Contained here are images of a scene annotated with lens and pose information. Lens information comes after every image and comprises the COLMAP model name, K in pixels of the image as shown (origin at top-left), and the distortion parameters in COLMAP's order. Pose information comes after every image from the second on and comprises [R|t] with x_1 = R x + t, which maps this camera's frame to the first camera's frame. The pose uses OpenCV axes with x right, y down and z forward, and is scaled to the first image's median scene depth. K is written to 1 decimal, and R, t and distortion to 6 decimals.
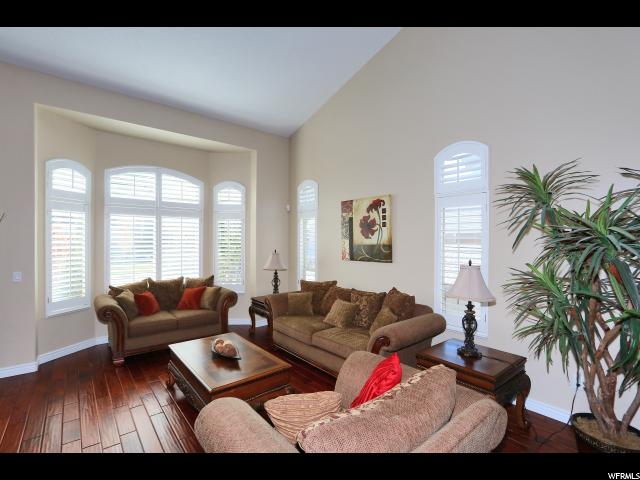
lens RADIAL K [[292.6, 0, 316.7], [0, 292.6, 239.3], [0, 0, 1]] dist [-0.008708, -0.000023]
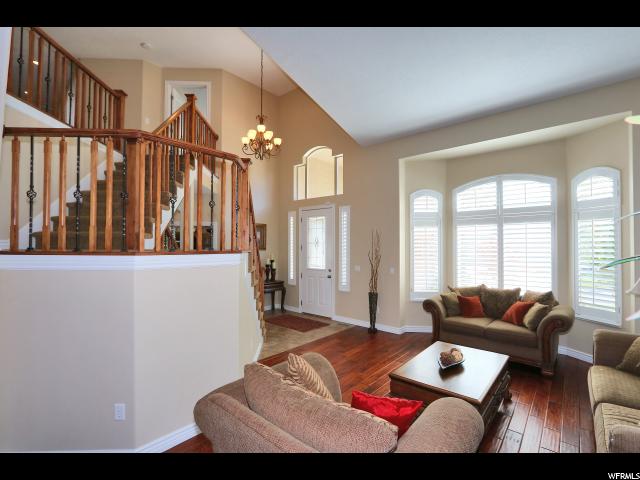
lens RADIAL K [[292.6, 0, 316.9], [0, 292.6, 235.7], [0, 0, 1]] dist [-0.008708, -0.000023]
pose [[0.168664, -0.043837, -0.984698, 0.346106], [0.000099, 0.999011, -0.044457, 0.004806], [0.985674, 0.007400, 0.168502, 0.222753]]
